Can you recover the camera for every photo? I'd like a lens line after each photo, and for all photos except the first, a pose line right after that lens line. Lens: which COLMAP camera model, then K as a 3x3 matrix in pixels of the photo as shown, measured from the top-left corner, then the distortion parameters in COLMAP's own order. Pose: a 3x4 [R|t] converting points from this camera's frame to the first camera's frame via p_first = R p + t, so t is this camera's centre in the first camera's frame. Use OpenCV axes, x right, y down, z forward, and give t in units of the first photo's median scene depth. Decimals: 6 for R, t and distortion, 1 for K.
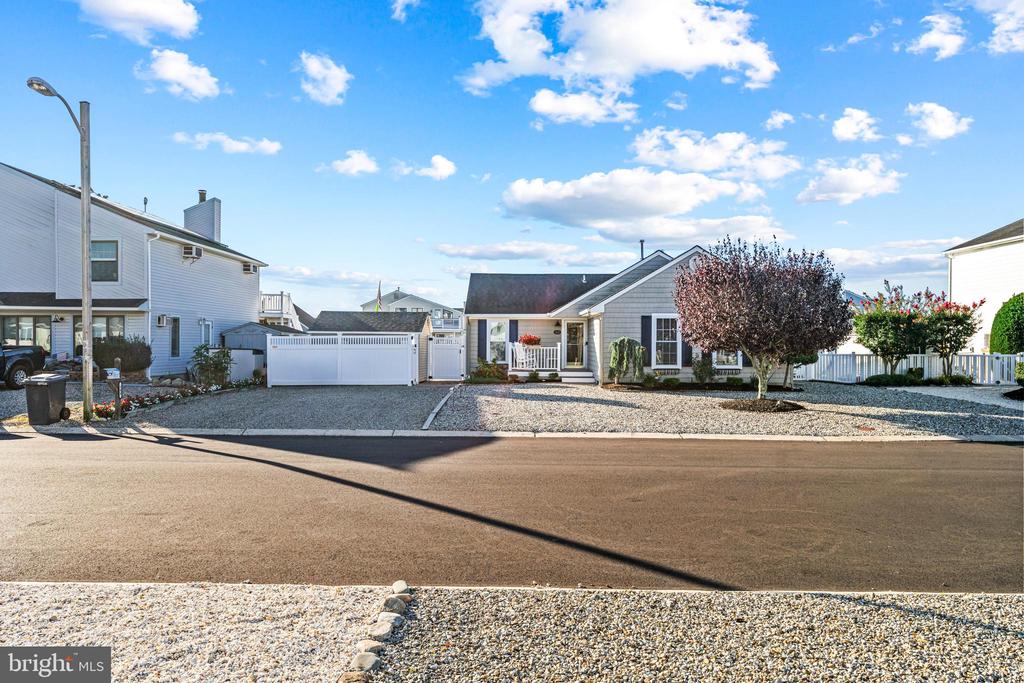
lens RADIAL K [[710.8, 0, 508.6], [0, 710.8, 343.5], [0, 0, 1]] dist [0.002438, 0.000729]
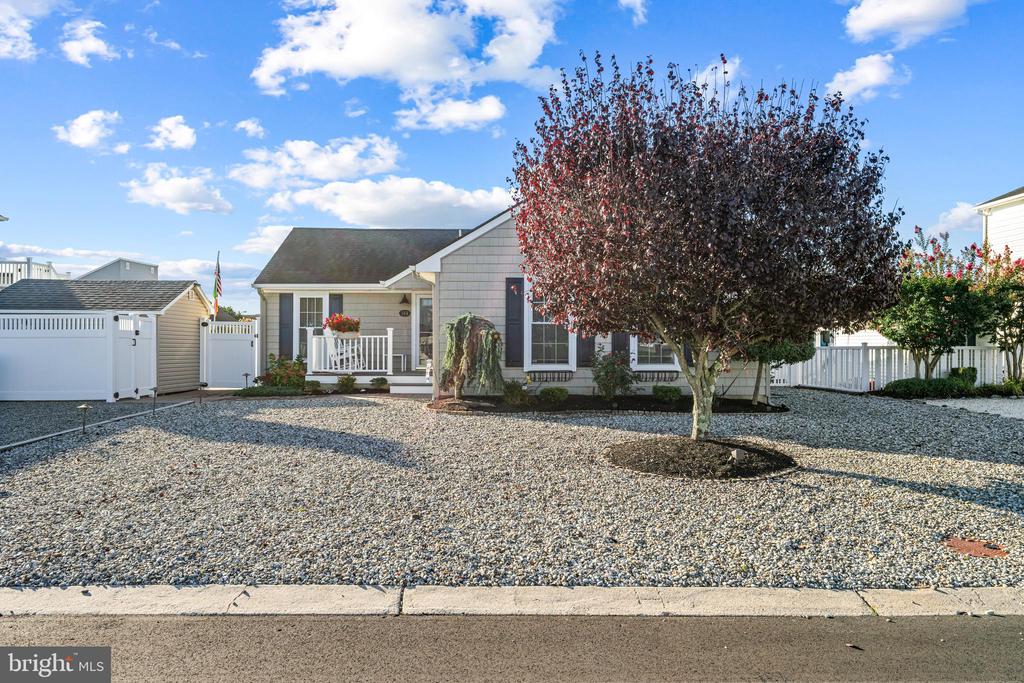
lens RADIAL K [[710.8, 0, 512.4], [0, 710.8, 344.5], [0, 0, 1]] dist [0.002438, 0.000729]
pose [[0.999523, -0.001619, 0.030850, 0.163570], [0.001539, 0.999995, 0.002611, 0.012080], [-0.030854, -0.002563, 0.999521, 0.405514]]
